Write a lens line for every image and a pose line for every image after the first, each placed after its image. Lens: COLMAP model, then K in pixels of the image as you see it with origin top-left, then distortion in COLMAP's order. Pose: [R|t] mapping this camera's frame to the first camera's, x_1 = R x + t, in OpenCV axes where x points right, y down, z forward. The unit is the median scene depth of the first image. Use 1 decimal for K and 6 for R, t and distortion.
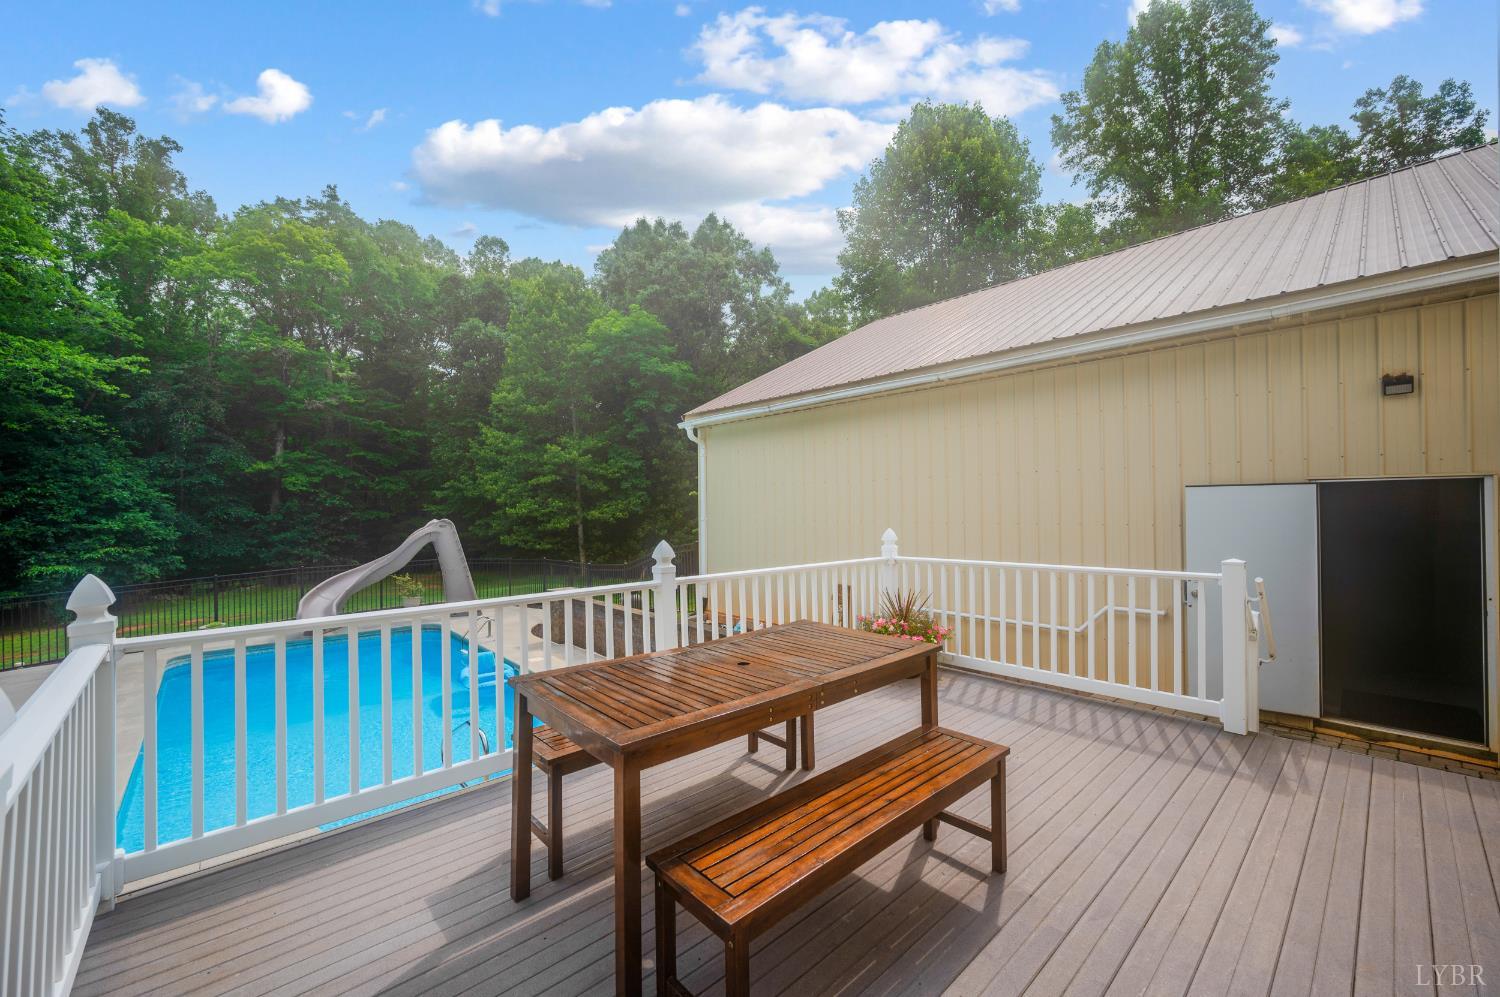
lens RADIAL K [[589.8, 0, 754.1], [0, 589.8, 503.7], [0, 0, 1]] dist [-0.001175, -0.000090]
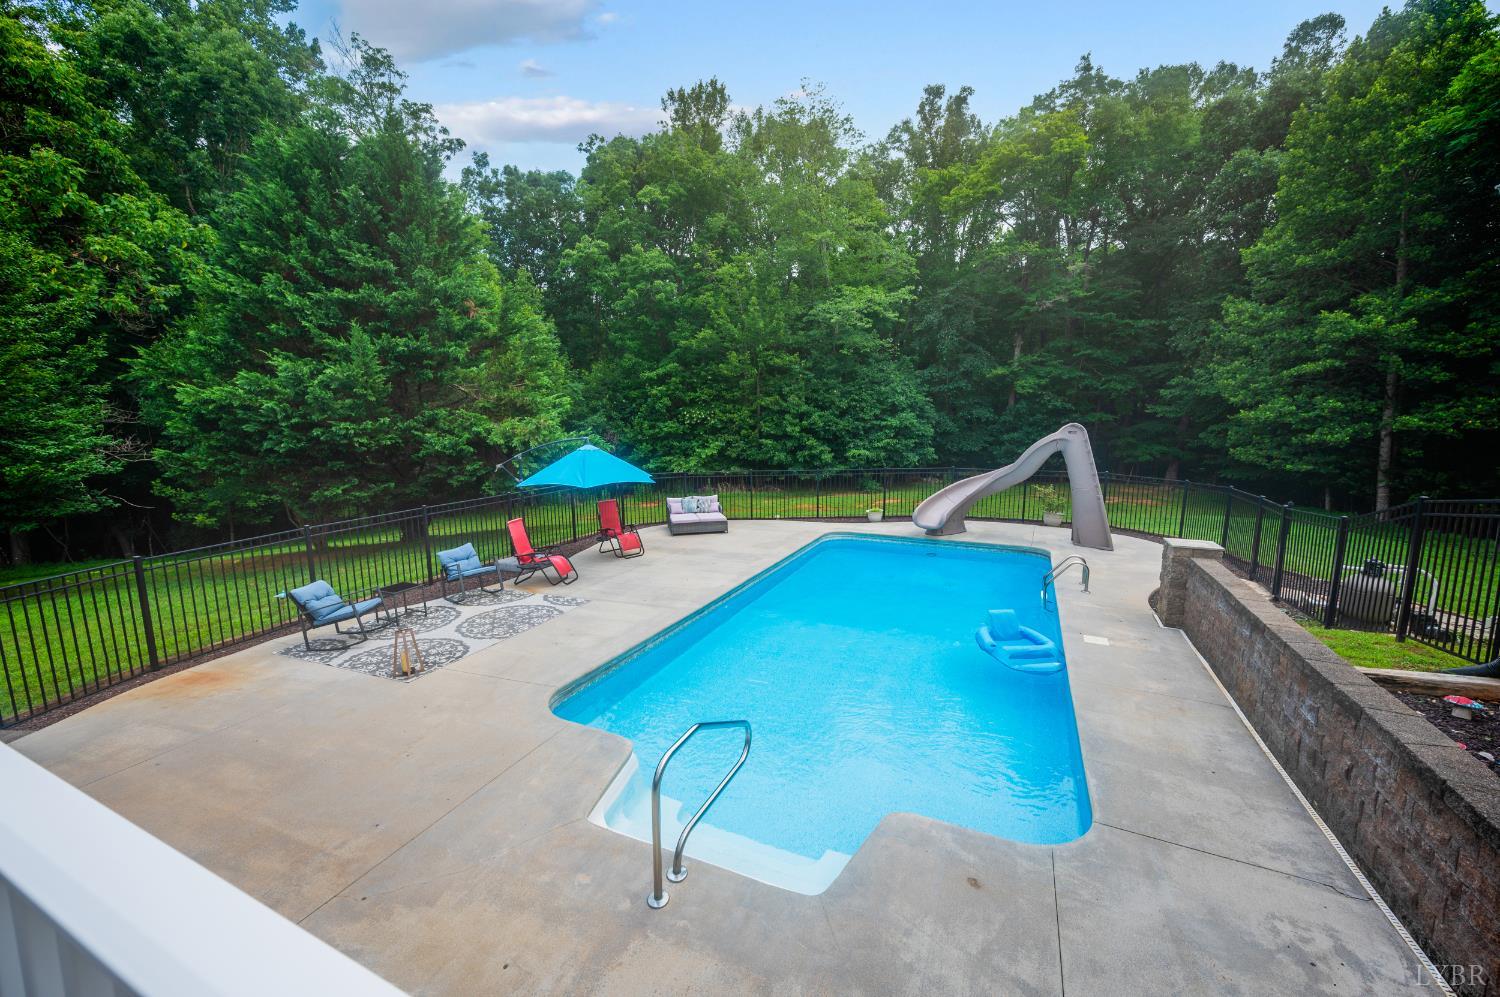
lens RADIAL K [[589.8, 0, 754.1], [0, 589.8, 503.7], [0, 0, 1]] dist [-0.001175, -0.000090]
pose [[0.392034, 0.147218, -0.908095, 0.022076], [0.003231, 0.986886, 0.161386, 0.001632], [0.919945, -0.066202, 0.386417, 0.142631]]
